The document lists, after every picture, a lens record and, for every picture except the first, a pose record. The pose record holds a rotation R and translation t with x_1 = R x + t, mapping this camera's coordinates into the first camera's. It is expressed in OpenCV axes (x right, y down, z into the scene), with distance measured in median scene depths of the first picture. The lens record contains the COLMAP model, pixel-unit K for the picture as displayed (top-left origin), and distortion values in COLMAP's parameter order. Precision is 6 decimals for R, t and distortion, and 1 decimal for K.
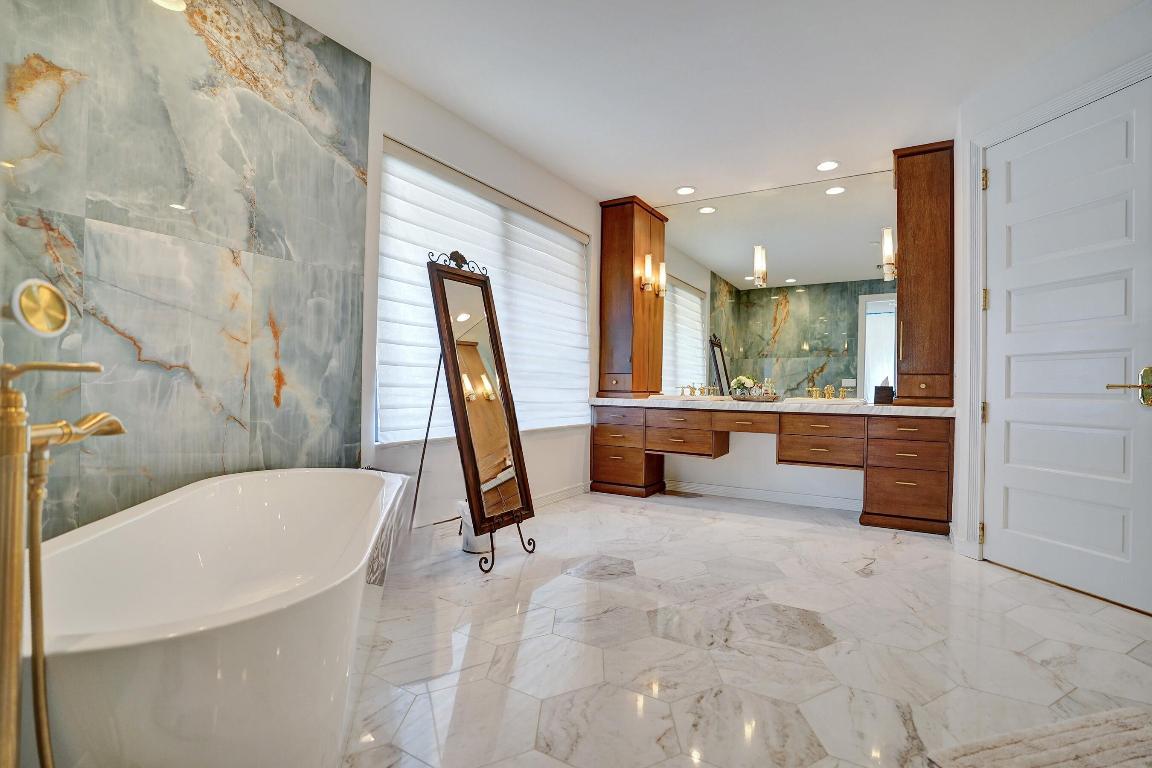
lens RADIAL K [[557.2, 0, 576.0], [0, 557.2, 384.0], [0, 0, 1]] dist [-0.001657, -0.000112]
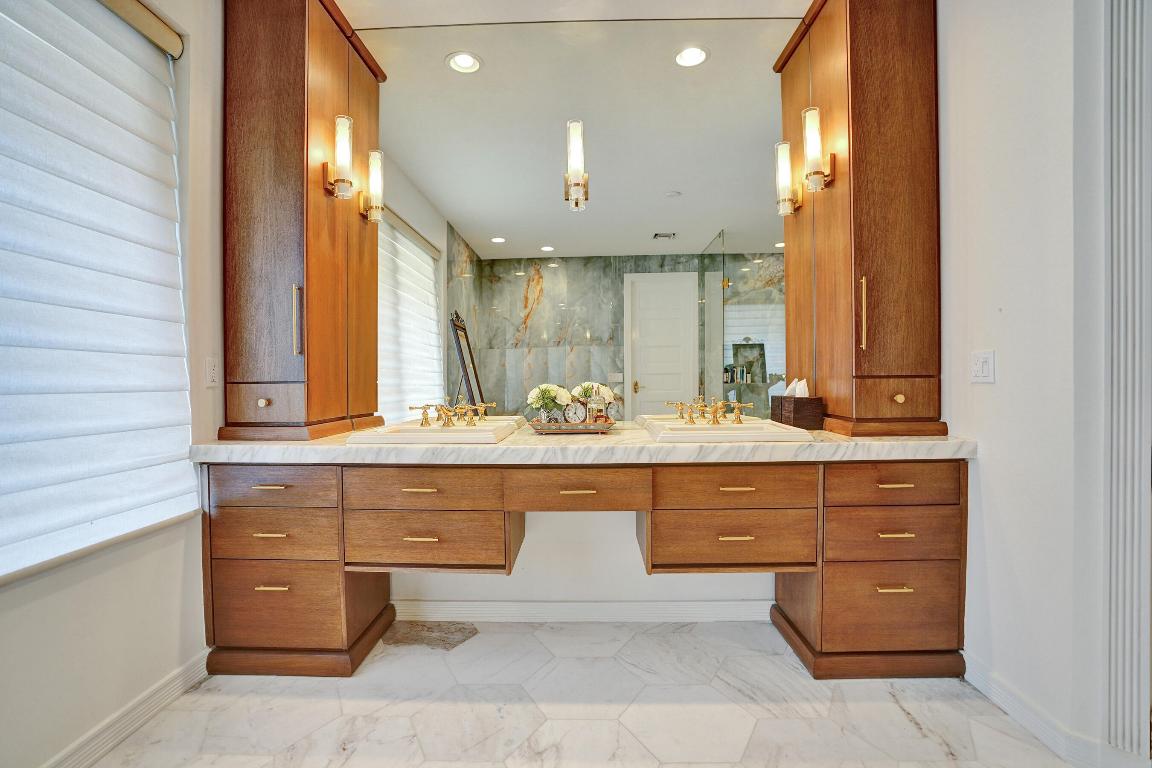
lens RADIAL K [[514.3, 0, 576.0], [0, 514.3, 384.0], [0, 0, 1]] dist [-0.053454, 0.000391]
pose [[0.862468, -0.030782, 0.505175, 0.081733], [0.020820, 0.999462, 0.025356, -0.022292], [-0.505684, -0.011351, 0.862644, 0.554020]]
